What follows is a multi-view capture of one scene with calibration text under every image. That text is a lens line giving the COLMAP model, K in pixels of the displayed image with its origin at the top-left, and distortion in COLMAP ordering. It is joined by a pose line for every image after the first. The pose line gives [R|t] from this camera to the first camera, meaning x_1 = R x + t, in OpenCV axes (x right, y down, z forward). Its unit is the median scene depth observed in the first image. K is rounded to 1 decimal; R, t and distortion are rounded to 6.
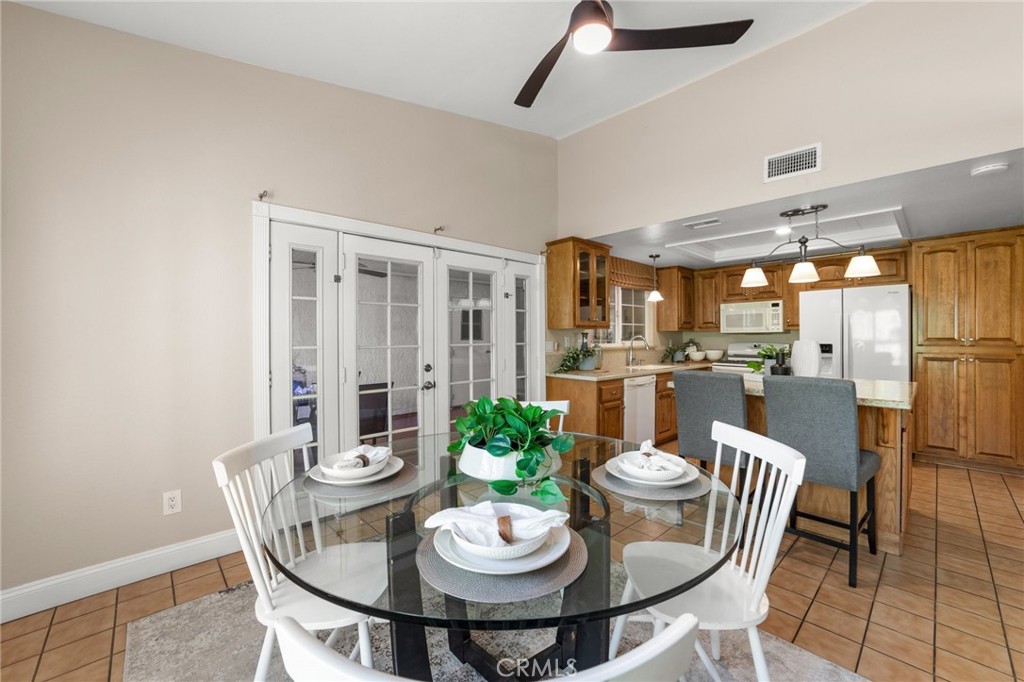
lens RADIAL K [[403.2, 0, 510.9], [0, 403.2, 336.8], [0, 0, 1]] dist [-0.037409, 0.000119]
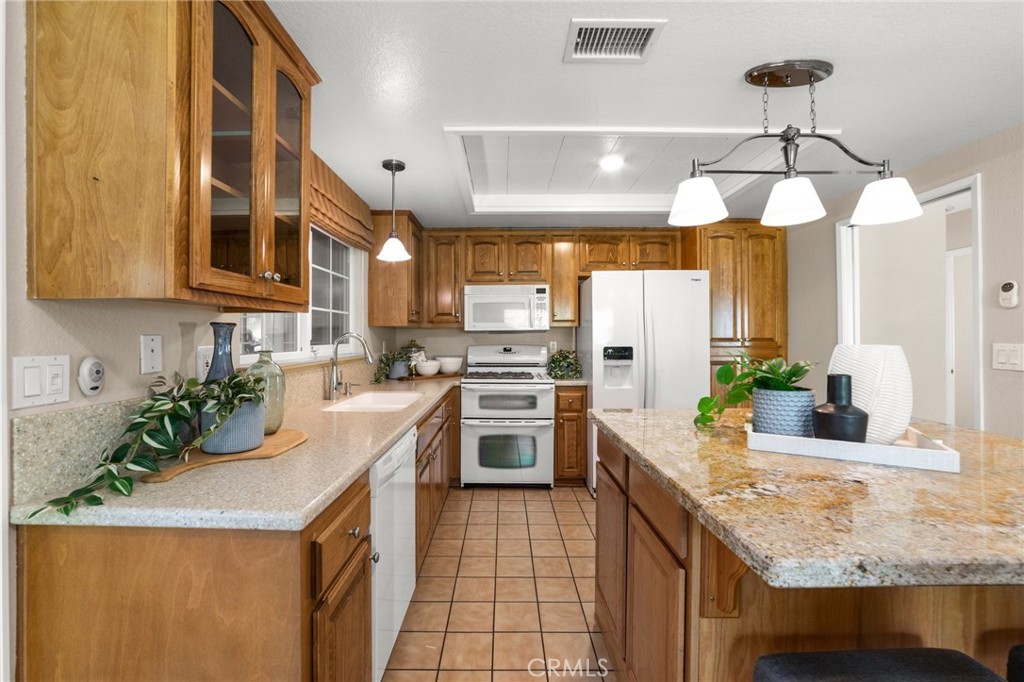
lens RADIAL K [[422.0, 0, 508.3], [0, 422.0, 332.8], [0, 0, 1]] dist [-0.008713, 0.000044]
pose [[0.675776, 0.007961, 0.737064, 0.086311], [-0.000618, 0.999947, -0.010234, 0.000750], [-0.737107, 0.006460, 0.675746, 0.569420]]
